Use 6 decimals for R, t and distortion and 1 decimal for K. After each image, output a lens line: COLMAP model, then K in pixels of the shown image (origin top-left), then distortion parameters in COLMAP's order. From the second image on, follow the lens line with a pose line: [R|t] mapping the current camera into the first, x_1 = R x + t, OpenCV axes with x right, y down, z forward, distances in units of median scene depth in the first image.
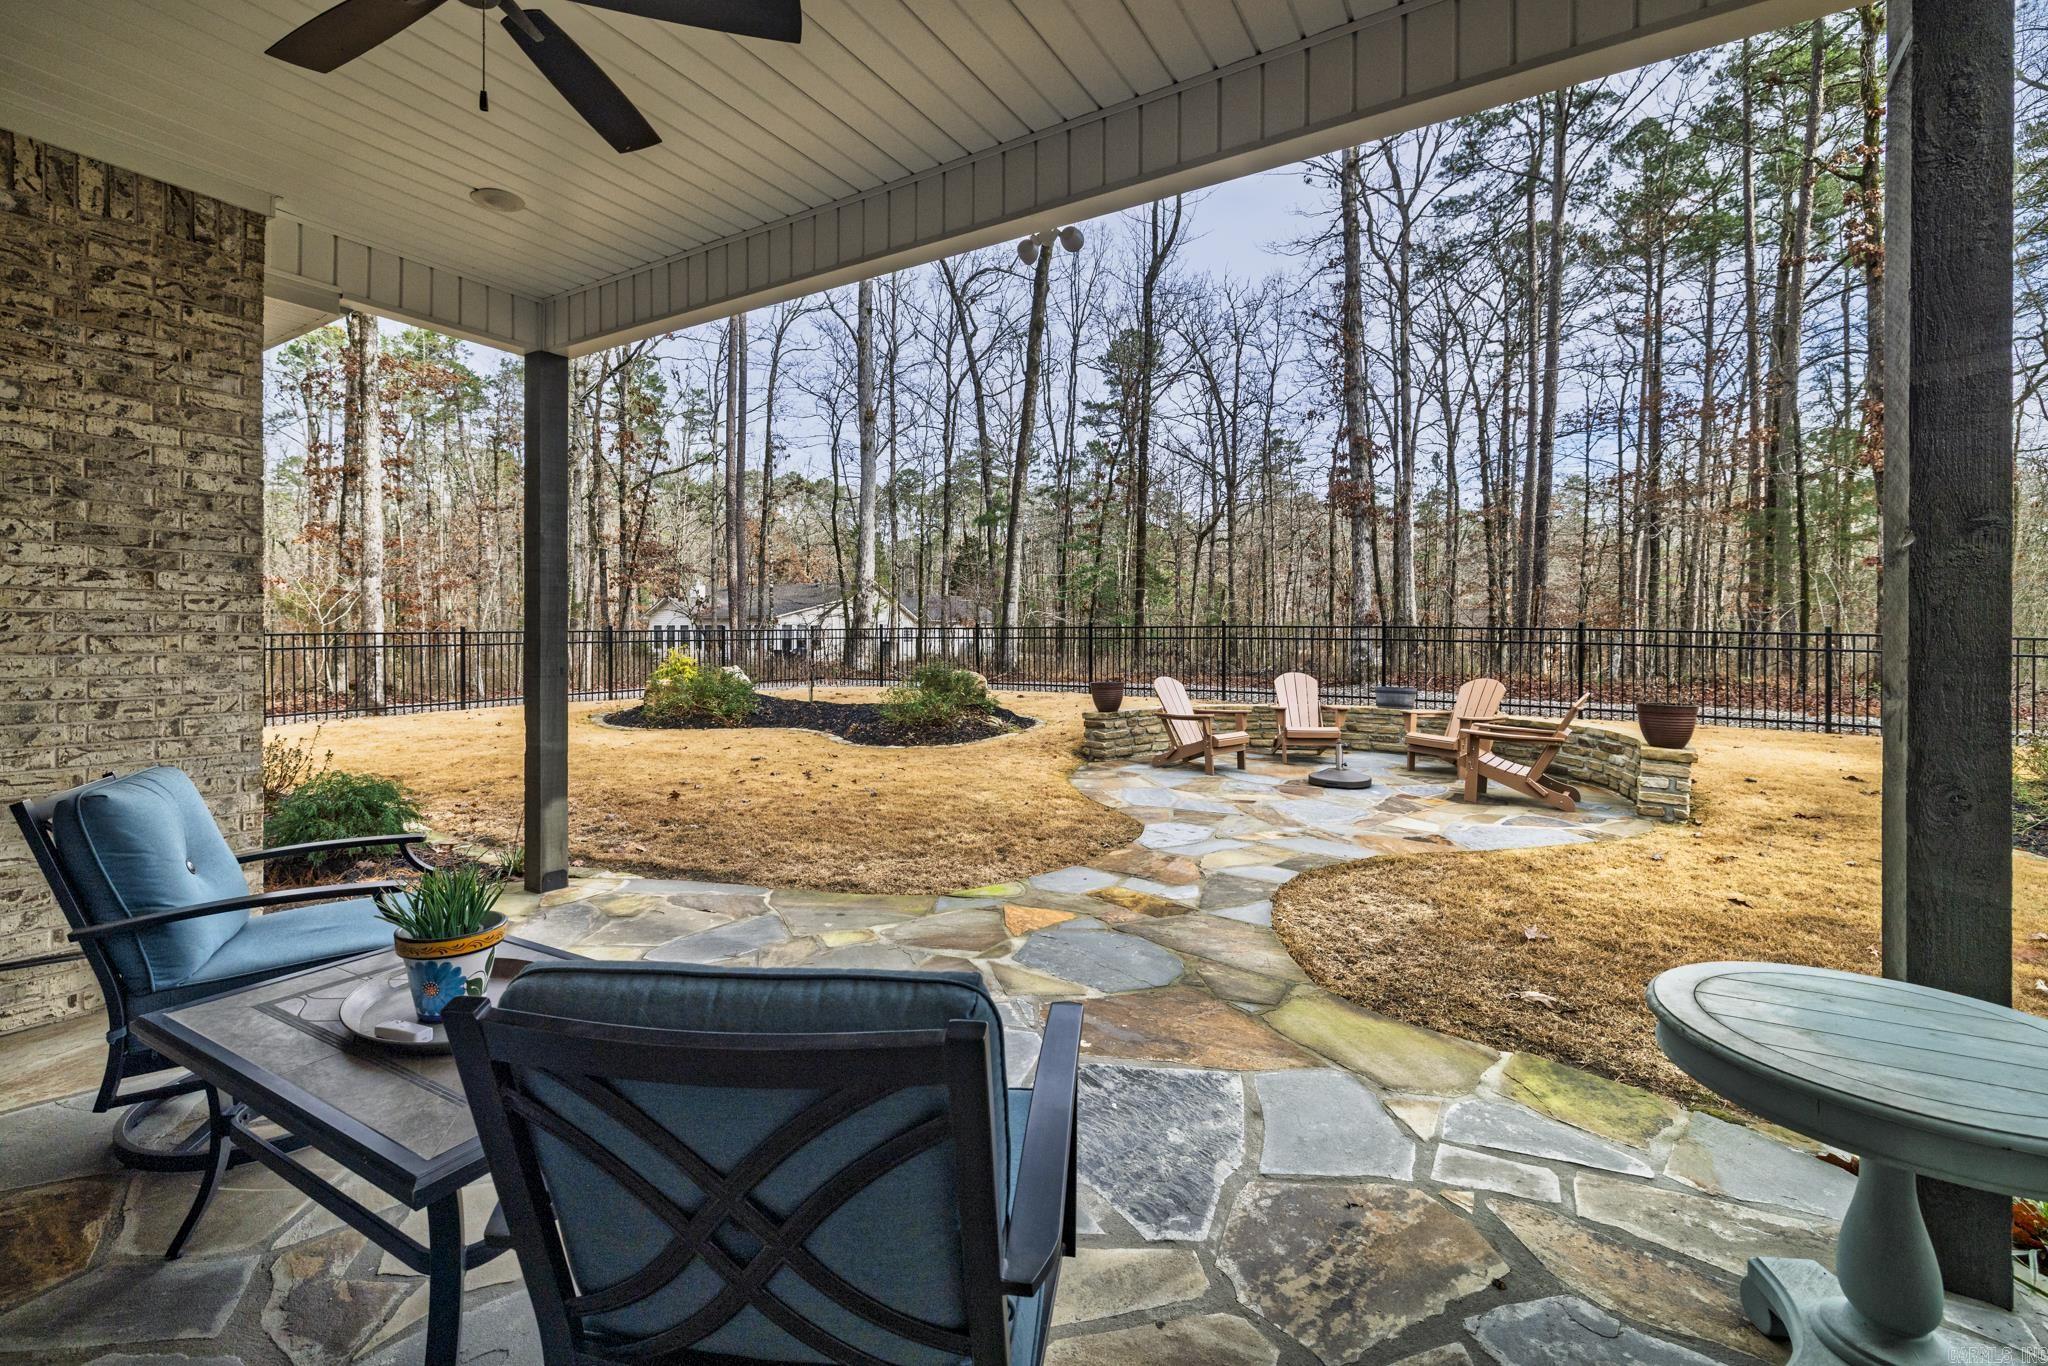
lens RADIAL K [[873.1, 0, 1031.2], [0, 873.1, 650.2], [0, 0, 1]] dist [-0.000629, -0.000346]
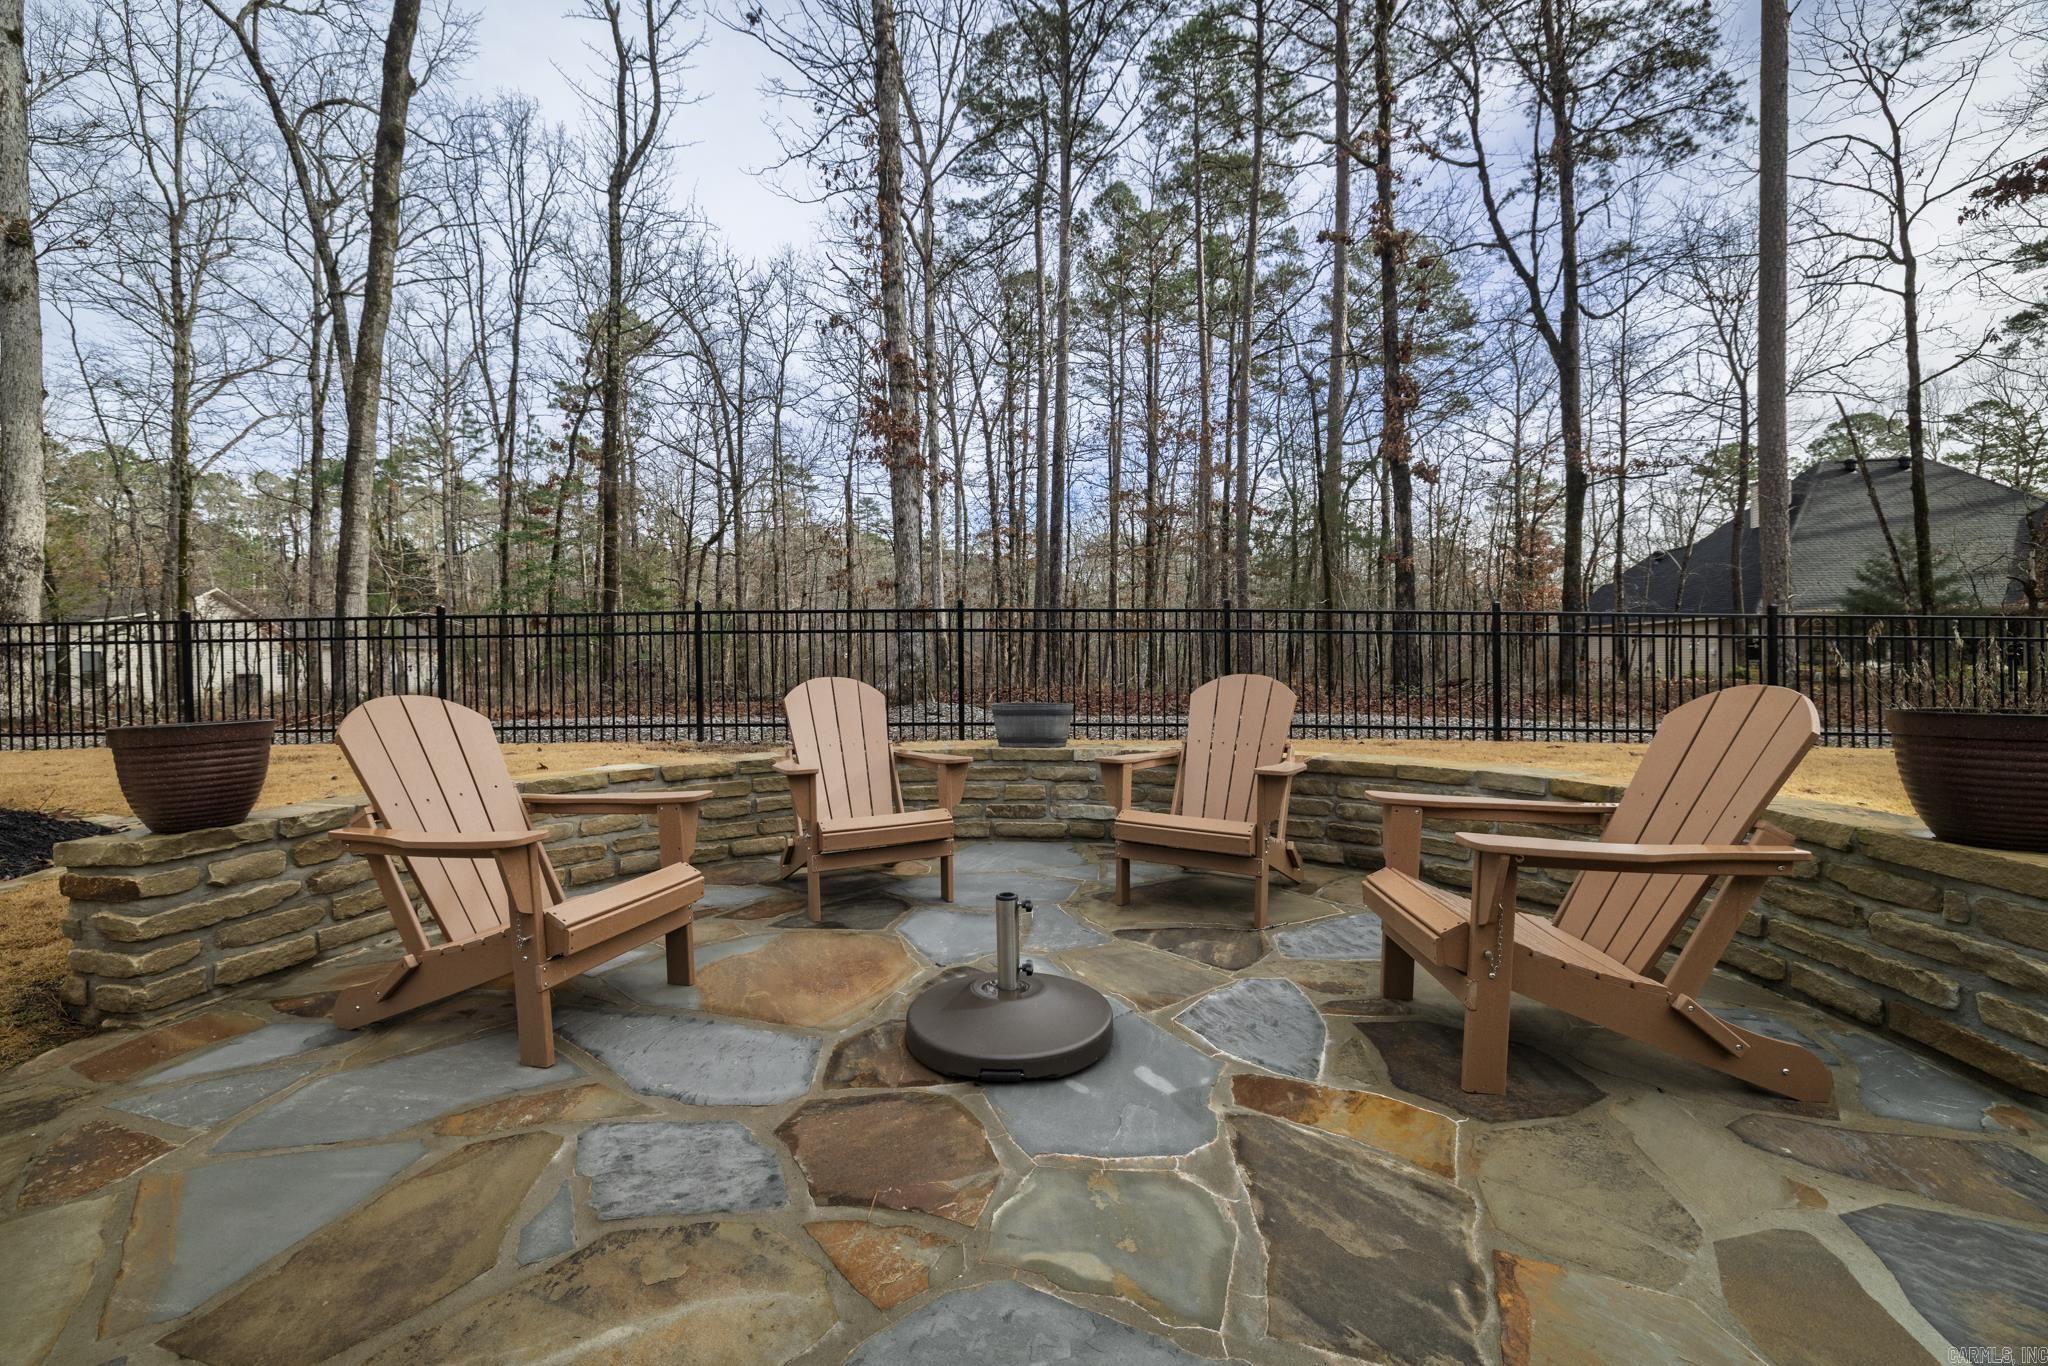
lens RADIAL K [[873.1, 0, 1031.2], [0, 873.1, 650.2], [0, 0, 1]] dist [-0.000629, -0.000346]
pose [[0.856239, -0.006490, 0.516539, 0.178495], [0.021756, 0.999487, -0.023506, 0.026296], [-0.516122, 0.031364, 0.855941, 0.633426]]
